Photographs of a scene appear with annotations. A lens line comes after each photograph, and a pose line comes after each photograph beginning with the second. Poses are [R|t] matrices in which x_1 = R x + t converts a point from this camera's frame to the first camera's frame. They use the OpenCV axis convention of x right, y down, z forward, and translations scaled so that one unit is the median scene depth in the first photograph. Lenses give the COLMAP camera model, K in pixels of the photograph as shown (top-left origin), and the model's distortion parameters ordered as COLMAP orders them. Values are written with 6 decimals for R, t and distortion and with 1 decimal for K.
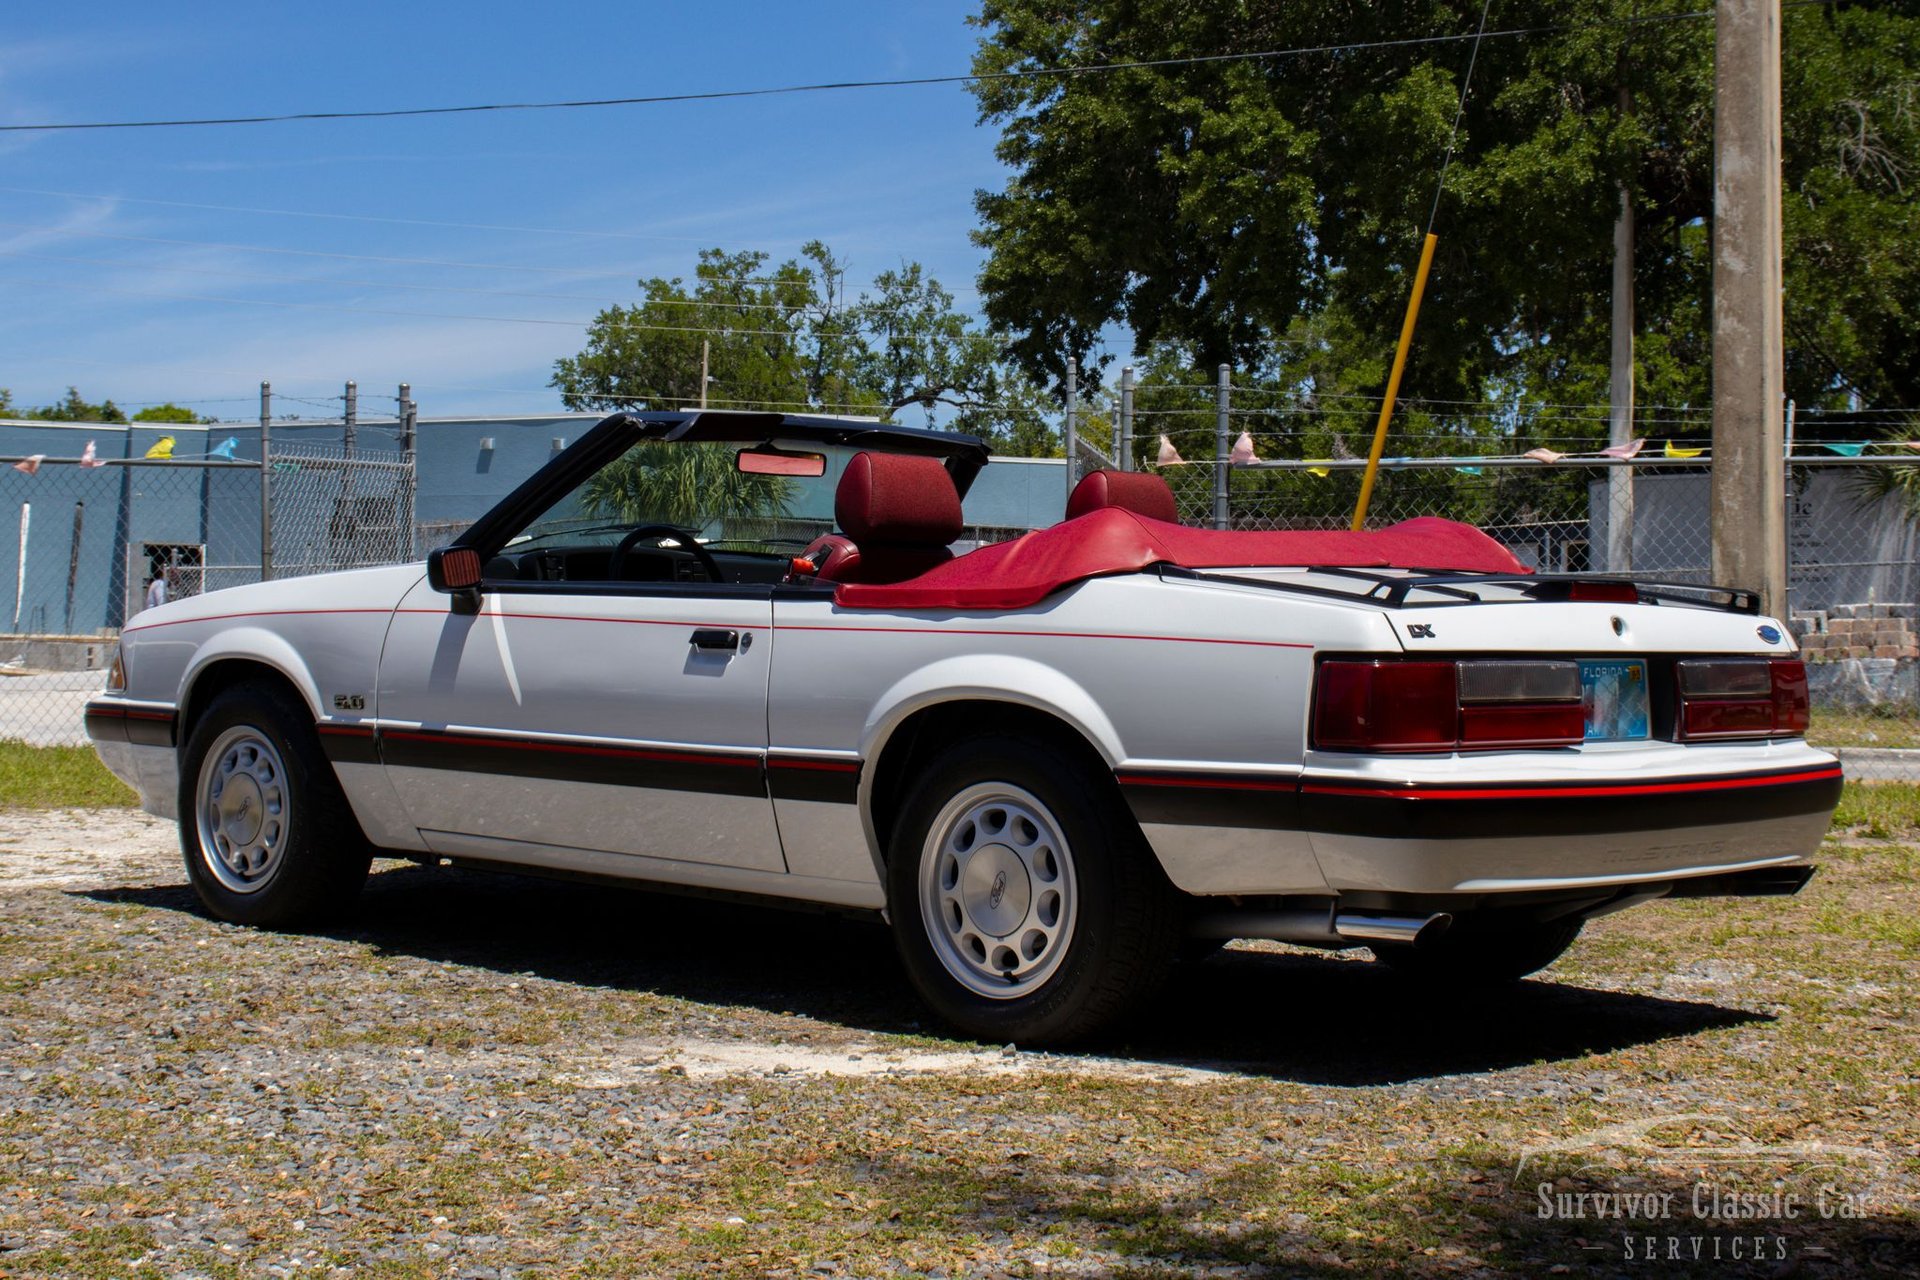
lens RADIAL K [[3062.2, 0, 960.0], [0, 3062.2, 640.0], [0, 0, 1]] dist [0.060143, 0.207975]
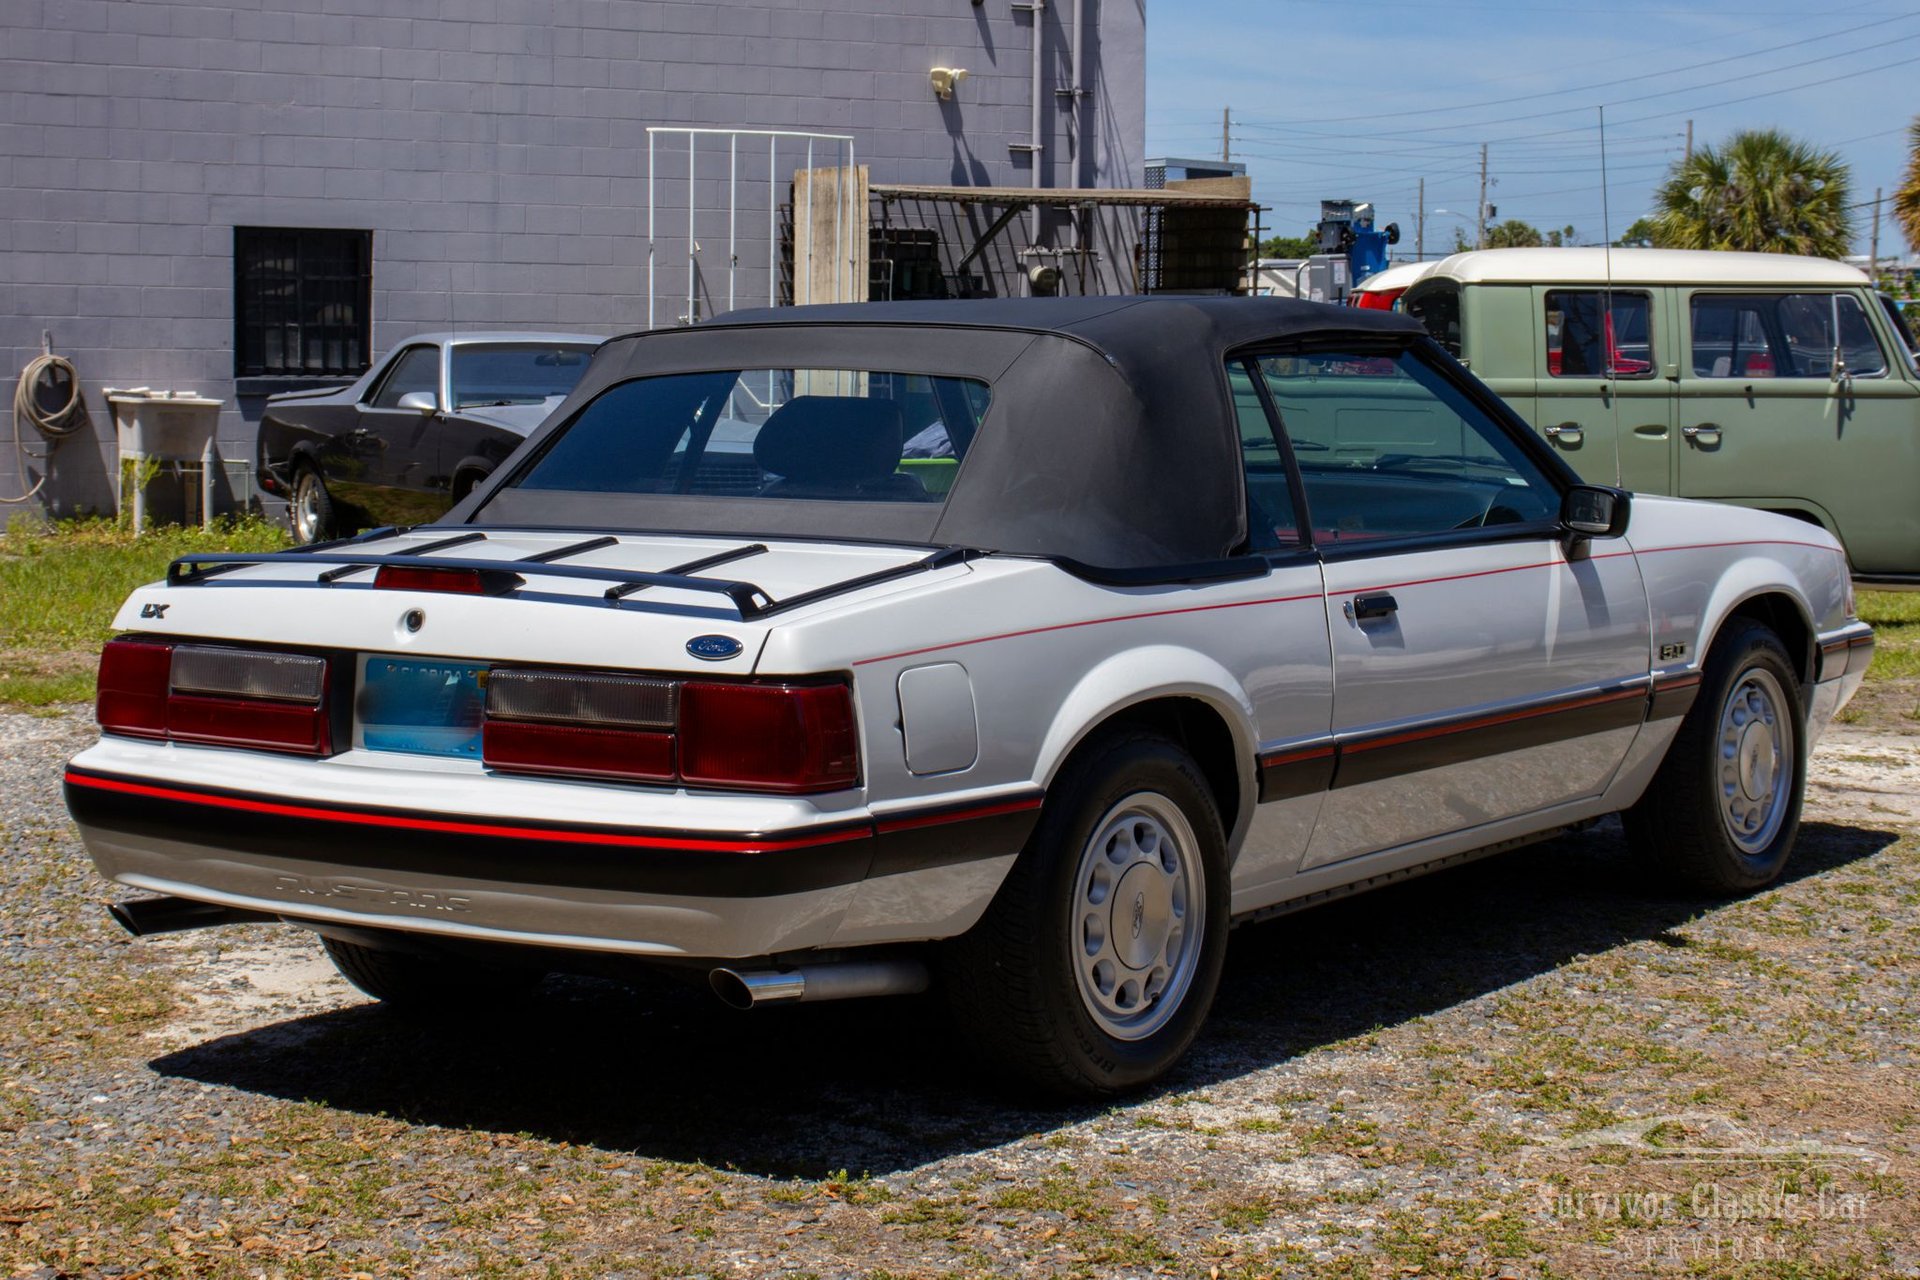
lens RADIAL K [[3579.8, 0, 959.5], [0, 3579.8, 602.2], [0, 0, 1]] dist [0.127865, 0.143877]
pose [[0.144827, 0.059623, -0.987659, 0.996747], [-0.006430, 0.998218, 0.059318, -0.056902], [0.989436, -0.002241, 0.144953, 0.833914]]
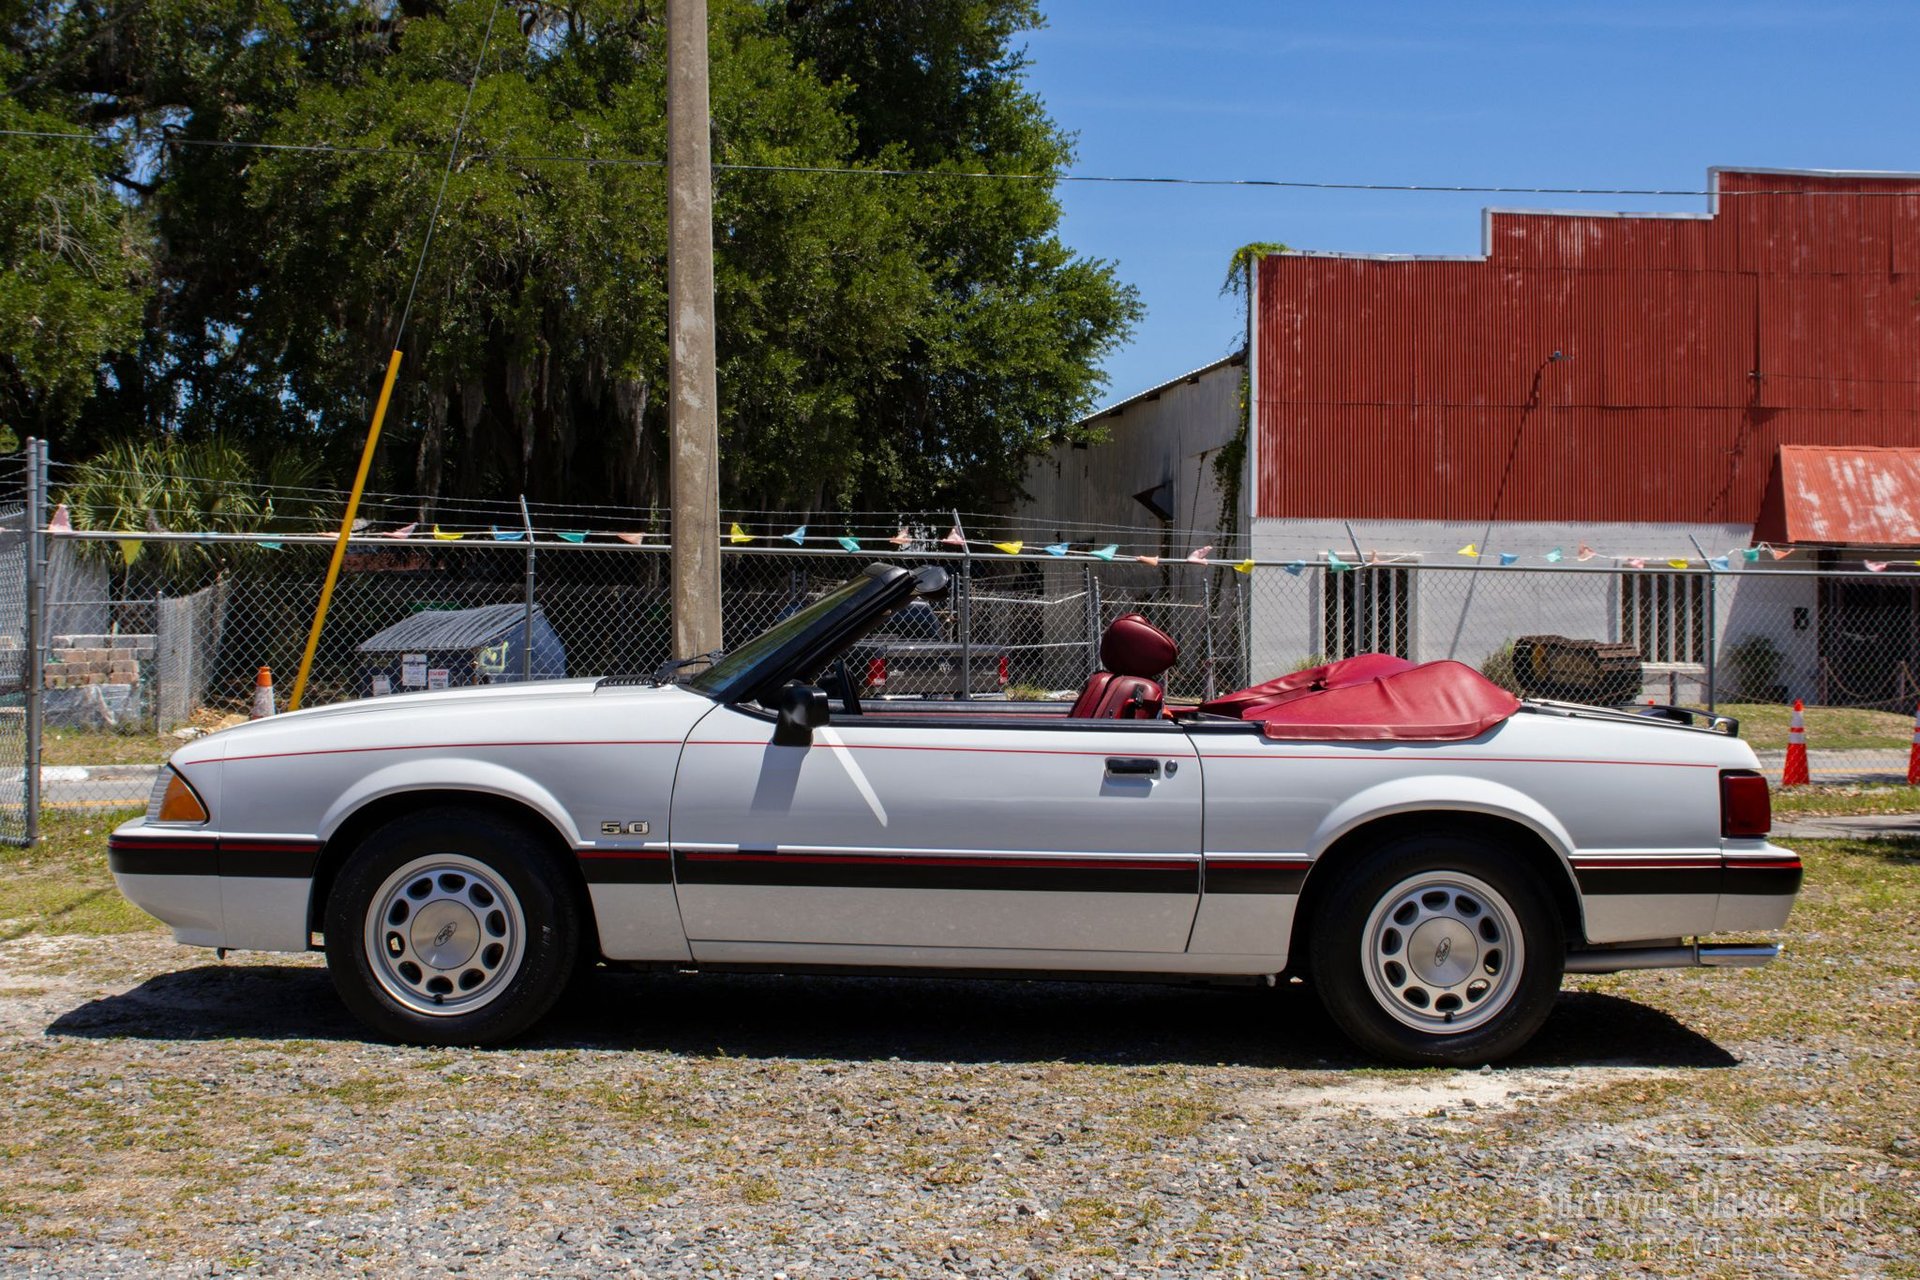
lens RADIAL K [[2690.7, 0, 960.0], [0, 2690.7, 640.0], [0, 0, 1]] dist [-0.009509, 0.024664]
pose [[0.728524, -0.005234, 0.685001, -0.781164], [0.006064, 0.999981, 0.001192, -0.047252], [-0.684994, 0.003285, 0.728542, 0.240083]]
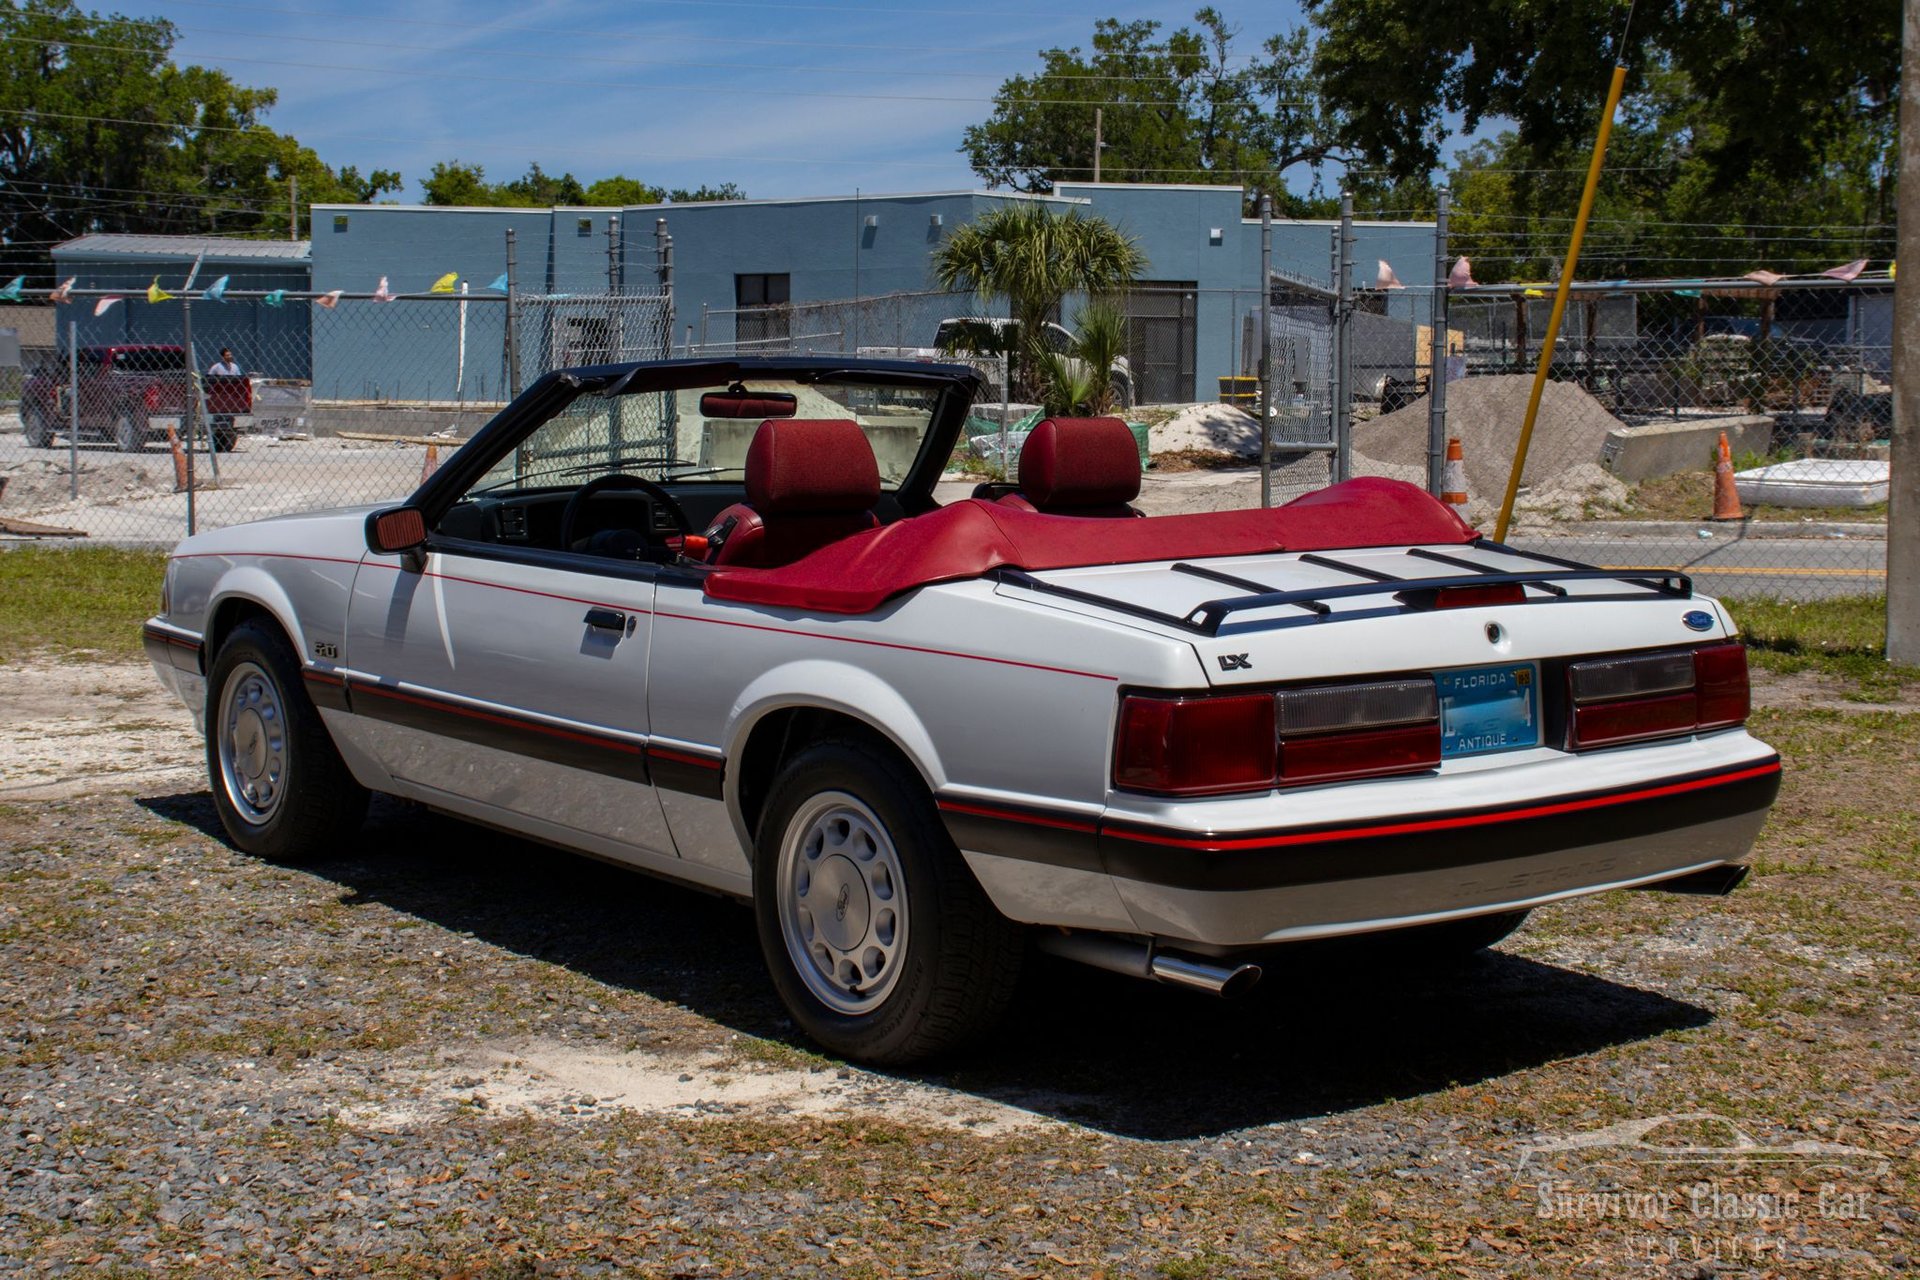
lens RADIAL K [[2838.0, 0, 960.0], [0, 2838.0, 640.0], [0, 0, 1]] dist [0.028567, 0.023956]
pose [[0.990028, 0.003121, -0.140834, 0.145364], [0.009772, 0.995824, 0.090766, -0.068202], [0.140530, -0.091237, 0.985864, 0.106017]]
